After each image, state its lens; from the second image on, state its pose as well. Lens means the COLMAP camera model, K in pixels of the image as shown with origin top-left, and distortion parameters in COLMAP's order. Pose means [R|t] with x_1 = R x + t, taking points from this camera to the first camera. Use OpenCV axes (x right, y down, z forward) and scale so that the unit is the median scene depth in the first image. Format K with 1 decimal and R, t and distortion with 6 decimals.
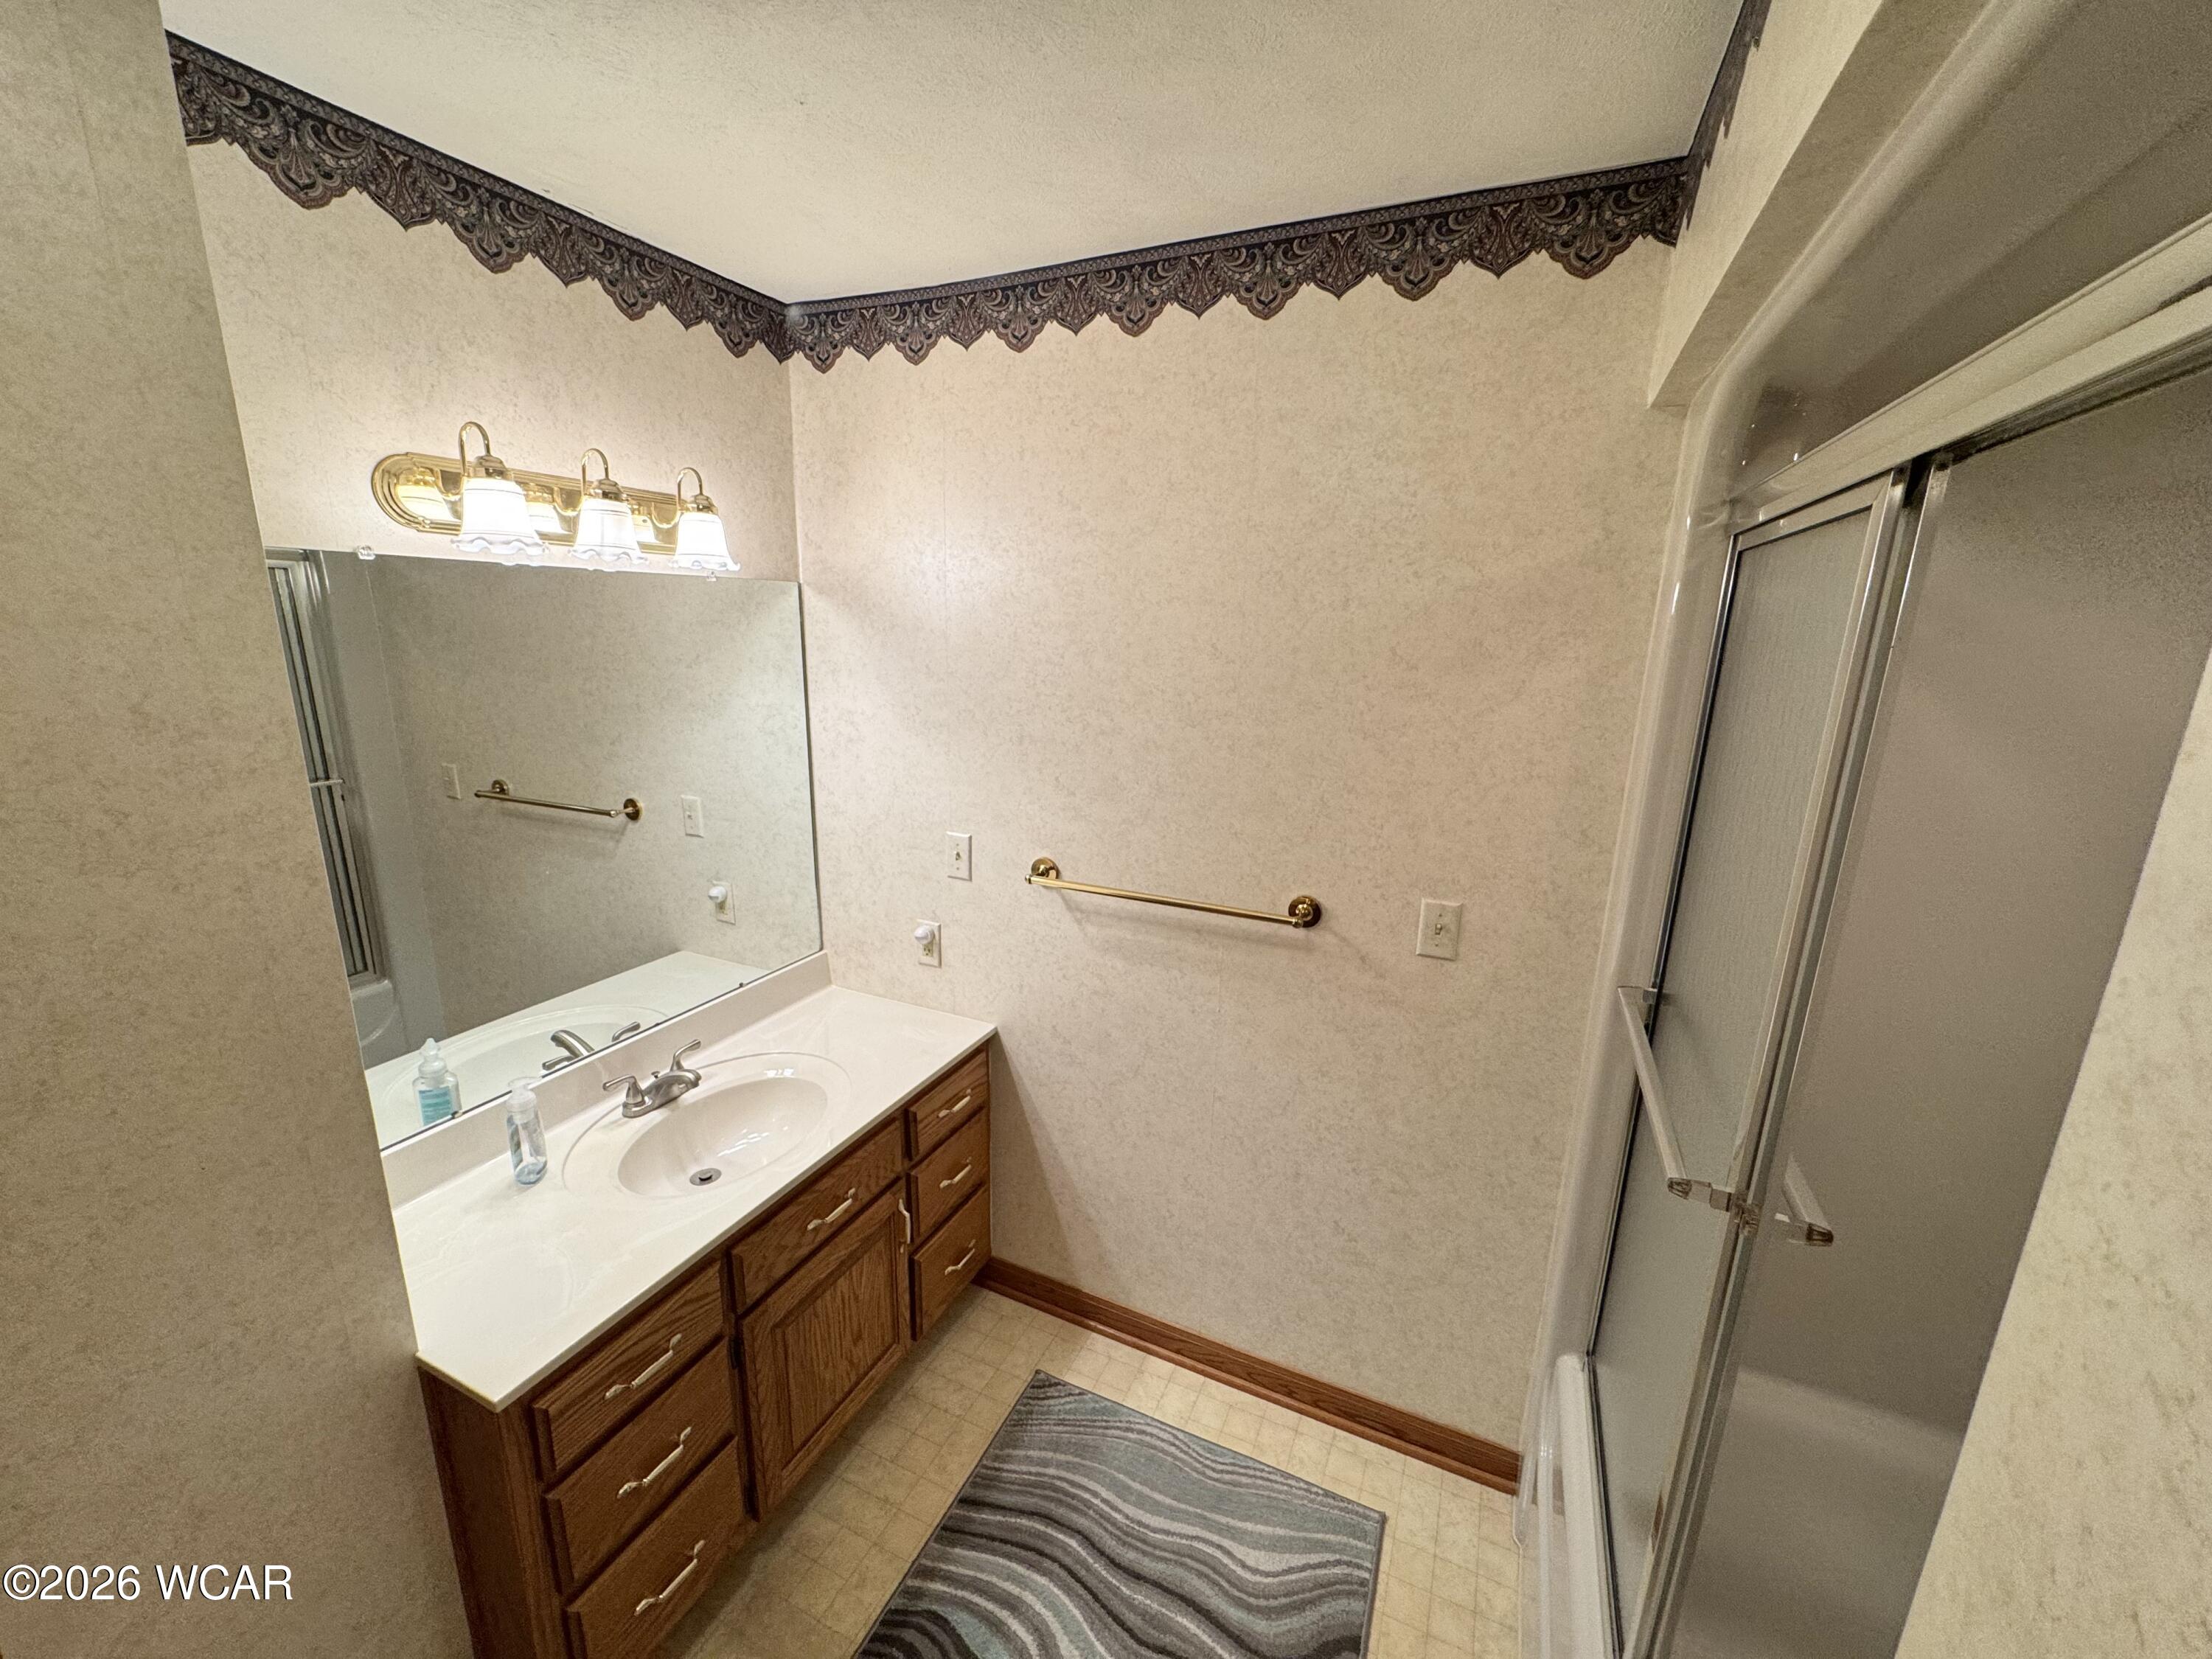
lens RADIAL K [[882.4, 0, 1103.7], [0, 882.4, 831.4], [0, 0, 1]] dist [-0.003316, -0.000128]
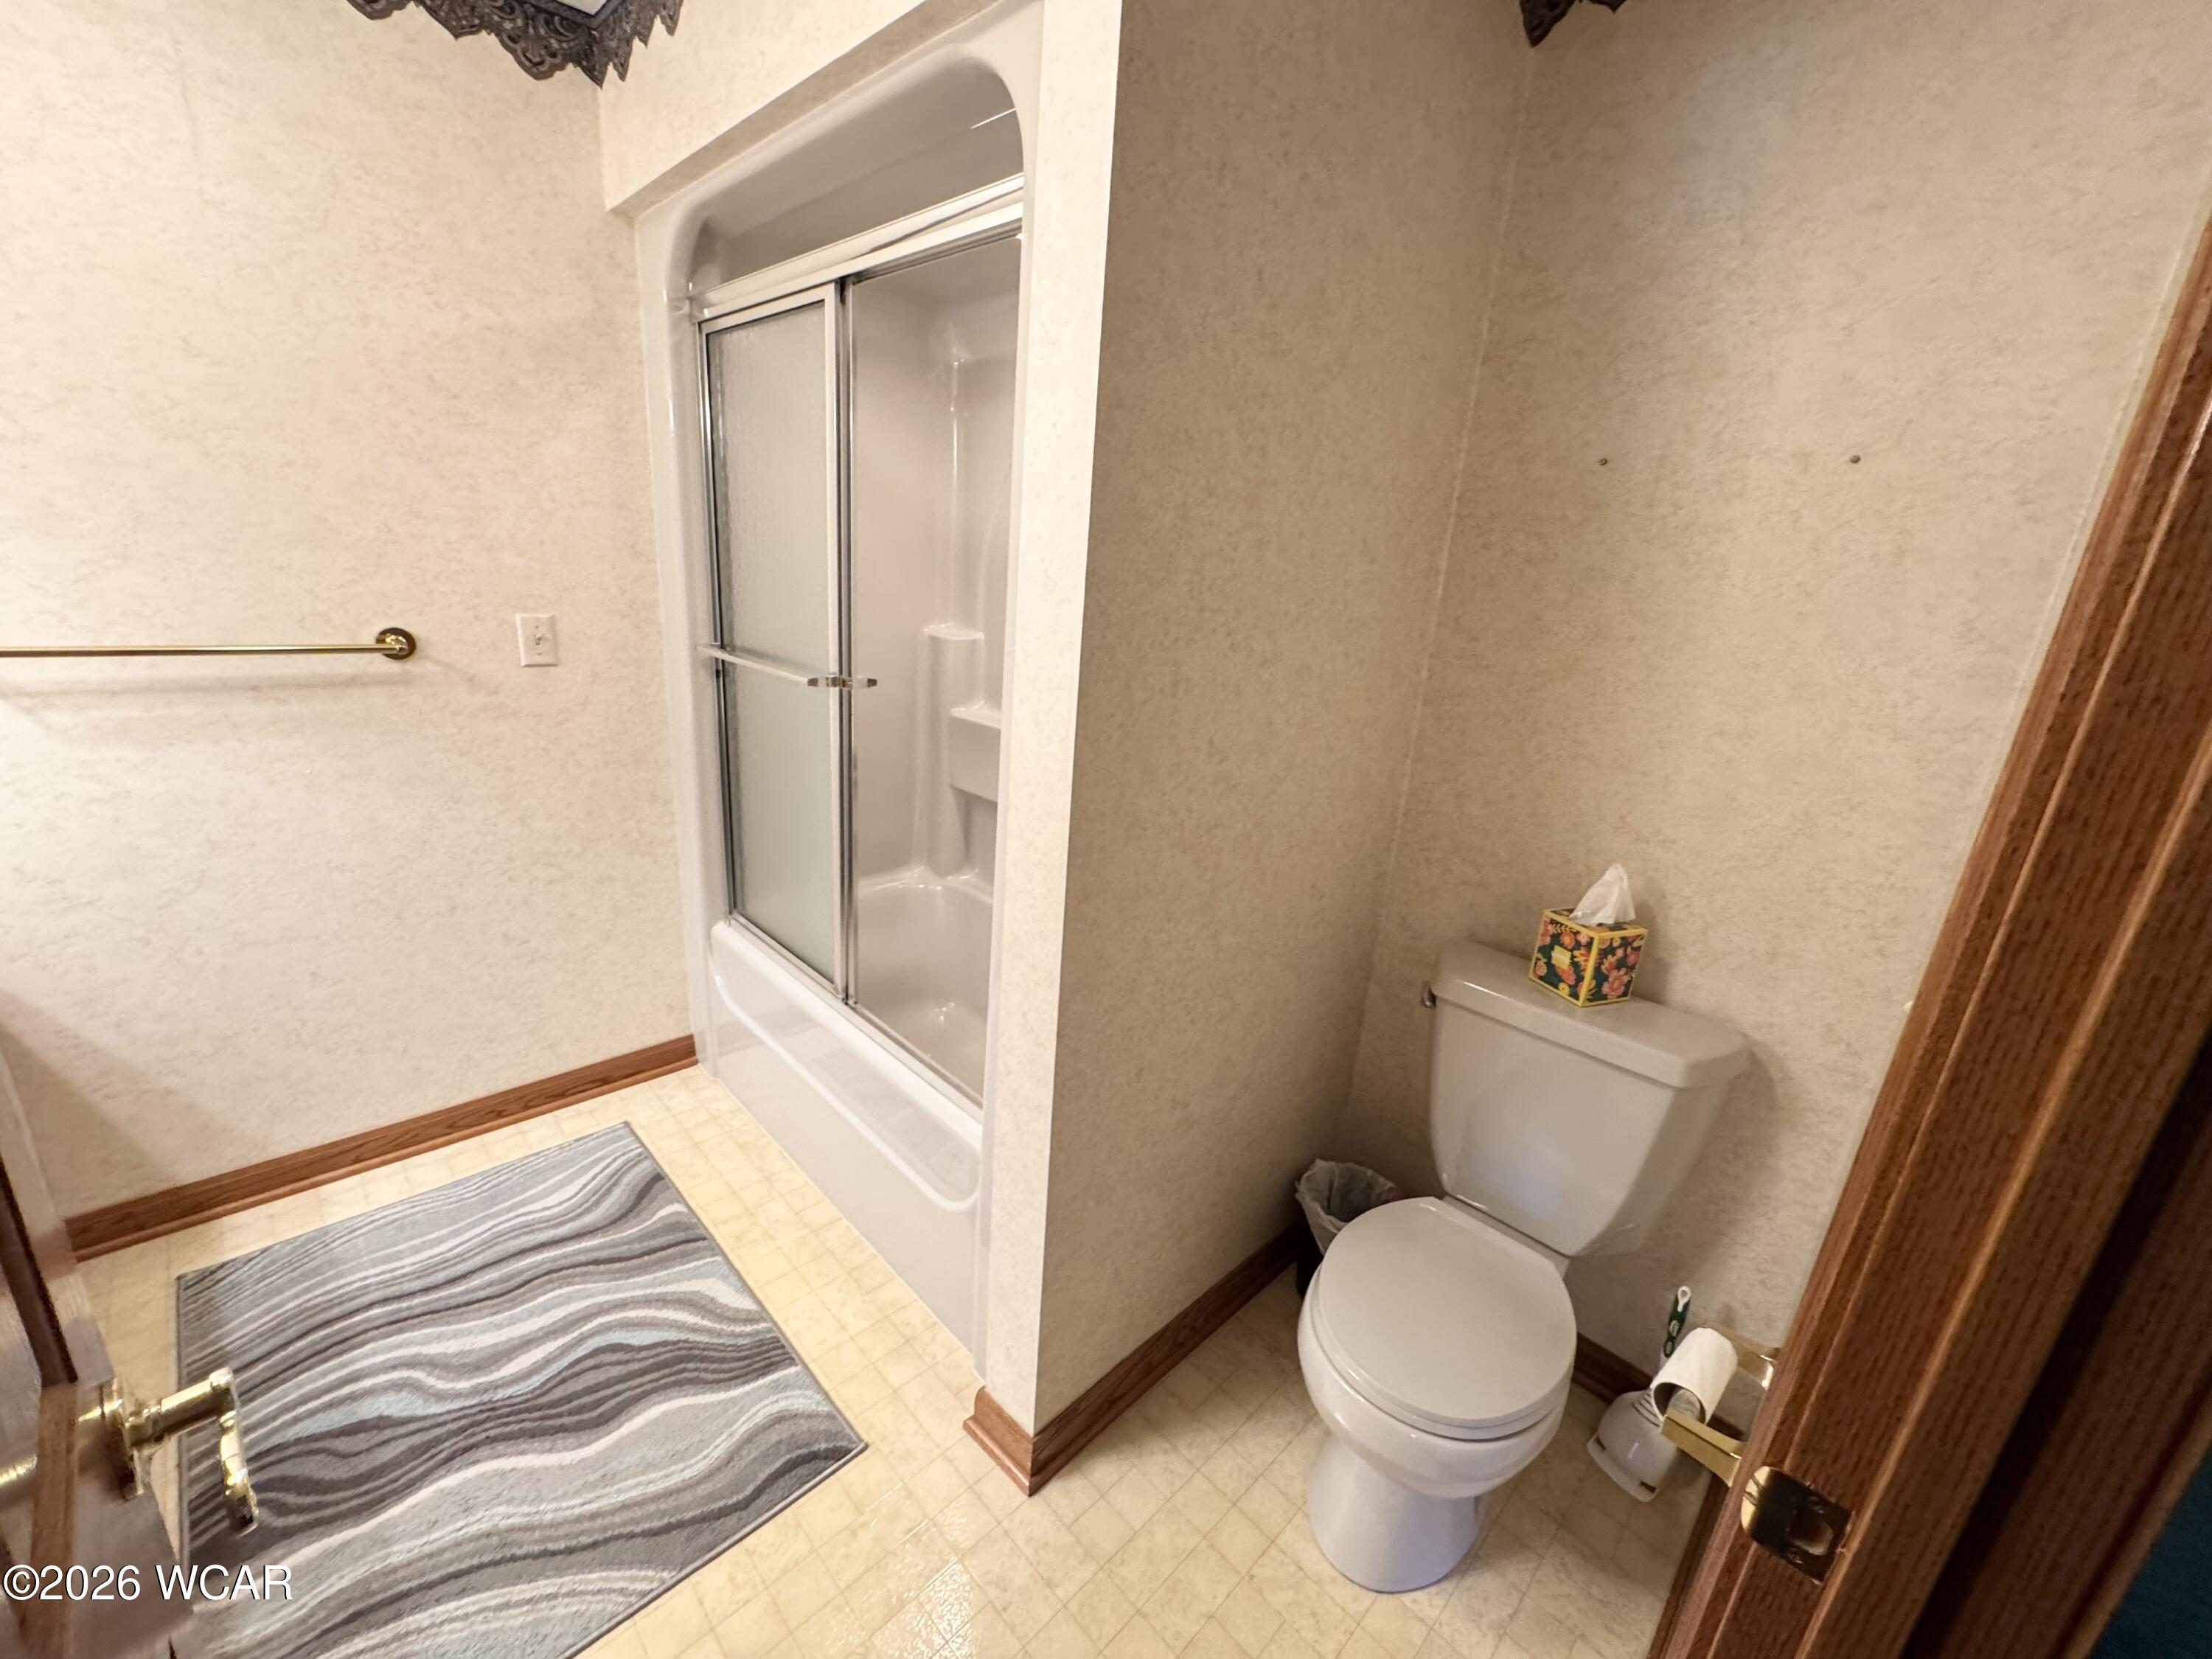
lens RADIAL K [[882.4, 0, 1107.8], [0, 882.4, 831.0], [0, 0, 1]] dist [-0.003316, -0.000128]
pose [[0.351630, -0.267303, 0.897165, -0.480654], [0.153395, 0.961866, 0.226459, 0.206554], [-0.923486, 0.057991, 0.379223, -0.143473]]
